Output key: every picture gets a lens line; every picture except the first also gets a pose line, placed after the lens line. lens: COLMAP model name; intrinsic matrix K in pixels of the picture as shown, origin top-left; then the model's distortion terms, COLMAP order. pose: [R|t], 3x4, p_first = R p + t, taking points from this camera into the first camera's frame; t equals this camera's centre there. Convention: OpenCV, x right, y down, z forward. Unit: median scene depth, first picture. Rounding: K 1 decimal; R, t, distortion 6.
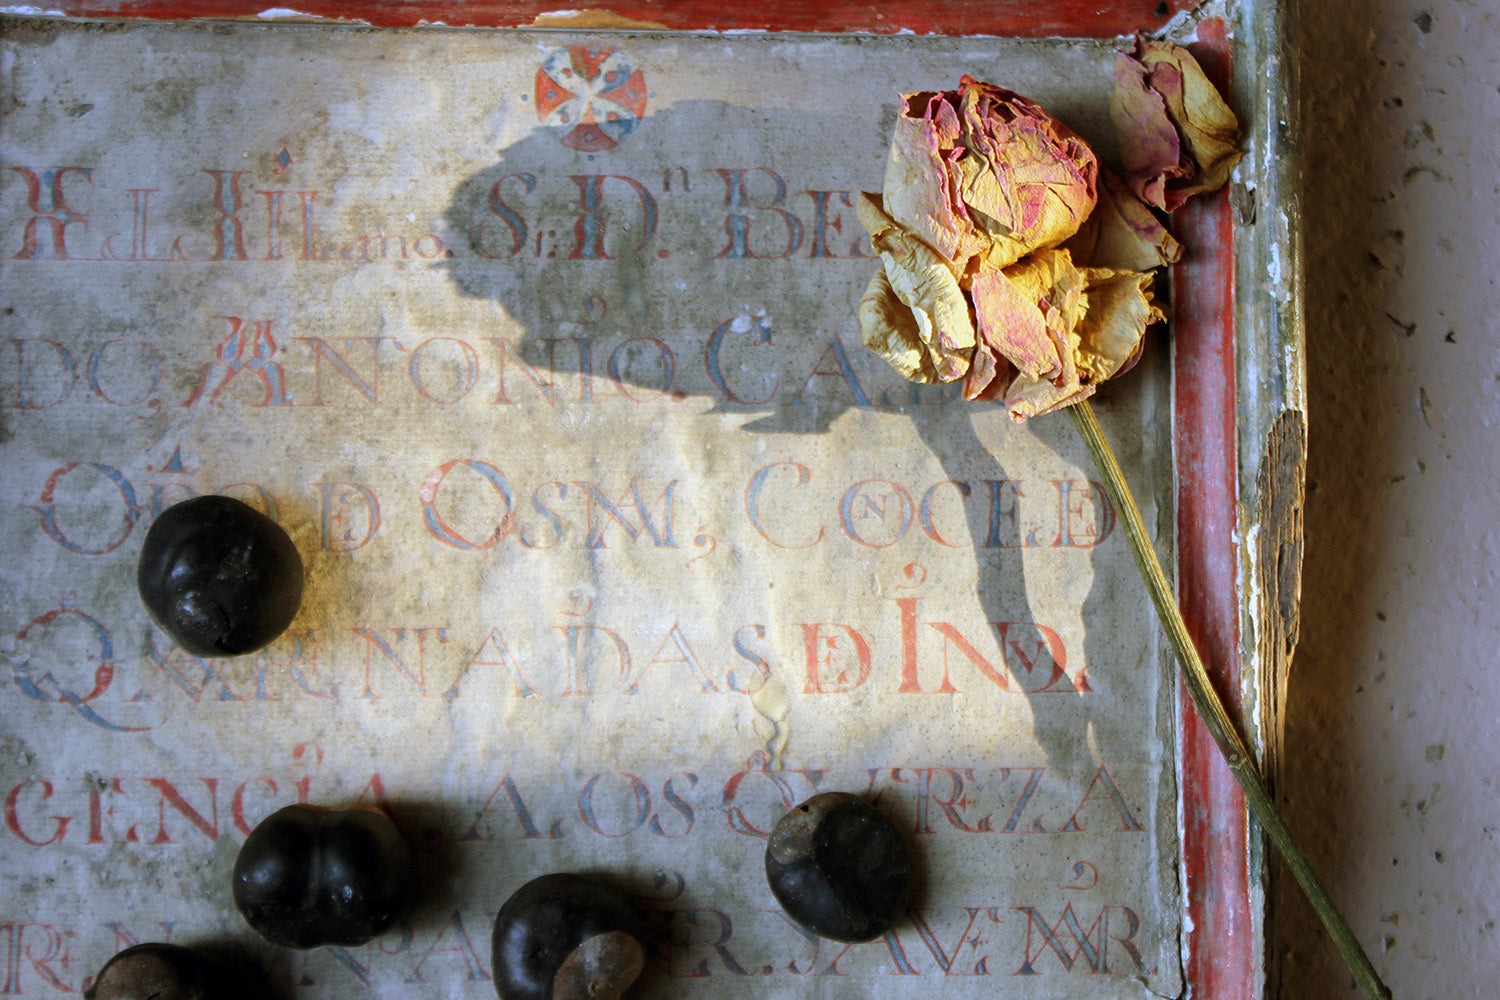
lens RADIAL K [[2919.1, 0, 748.7], [0, 2919.1, 495.9], [0, 0, 1]] dist [0.006757, 0.291481]
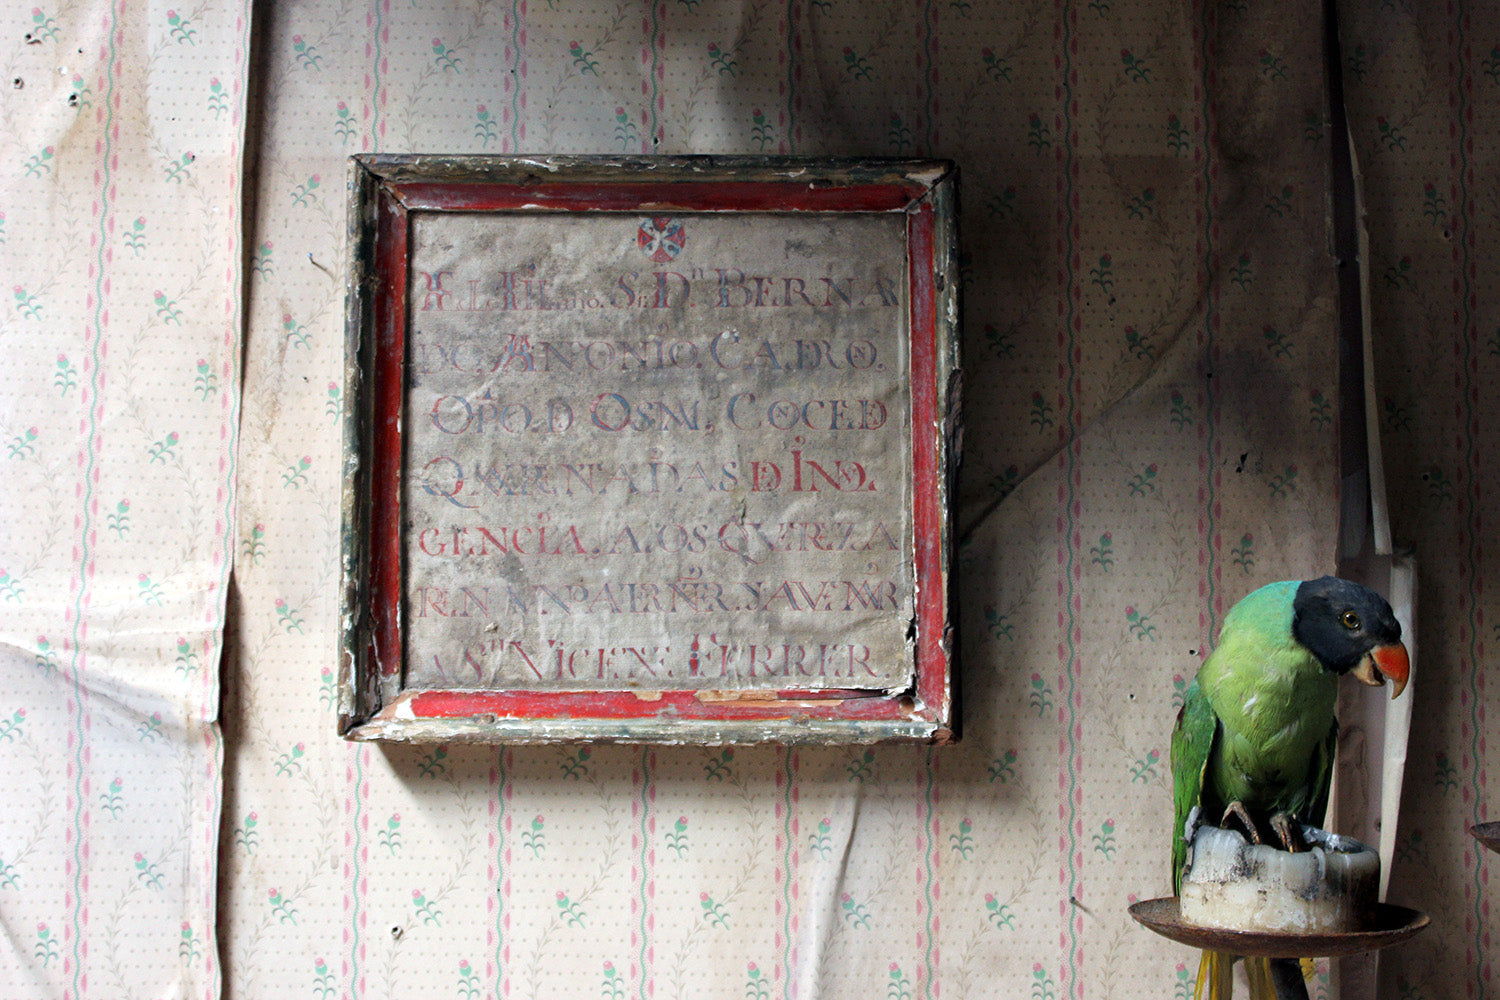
lens RADIAL K [[2206.2, 0, 748.3], [0, 2206.2, 492.3], [0, 0, 1]] dist [-0.060292, 0.027181]
pose [[0.998239, -0.004572, -0.059137, 0.120822], [0.005267, 0.999919, 0.011609, 0.047749], [0.059079, -0.011900, 0.998182, -0.777604]]
